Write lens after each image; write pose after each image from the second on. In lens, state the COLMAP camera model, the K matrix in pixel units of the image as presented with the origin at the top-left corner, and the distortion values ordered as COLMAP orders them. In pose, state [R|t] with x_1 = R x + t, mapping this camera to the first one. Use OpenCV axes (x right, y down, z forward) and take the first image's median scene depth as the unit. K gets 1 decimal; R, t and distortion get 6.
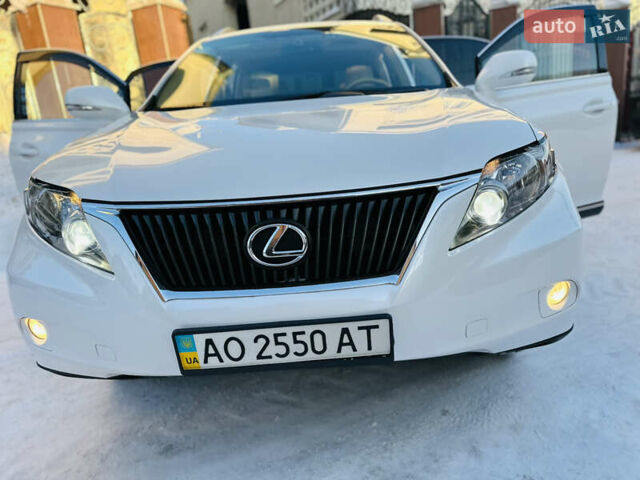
lens RADIAL K [[423.6, 0, 329.3], [0, 423.6, 245.2], [0, 0, 1]] dist [0.085933, -0.095384]
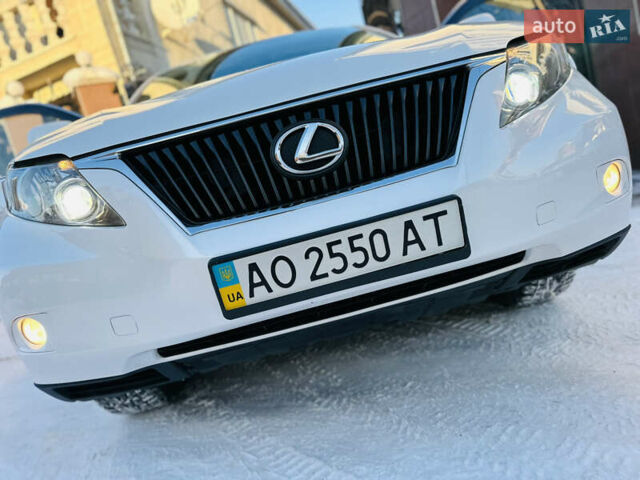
lens RADIAL K [[432.0, 0, 308.8], [0, 432.0, 246.9], [0, 0, 1]] dist [0.044933, -0.045428]
pose [[0.982456, -0.180538, 0.046749, -0.201879], [0.185422, 0.972447, -0.141297, 0.321710], [-0.019952, 0.147486, 0.988863, 0.152284]]
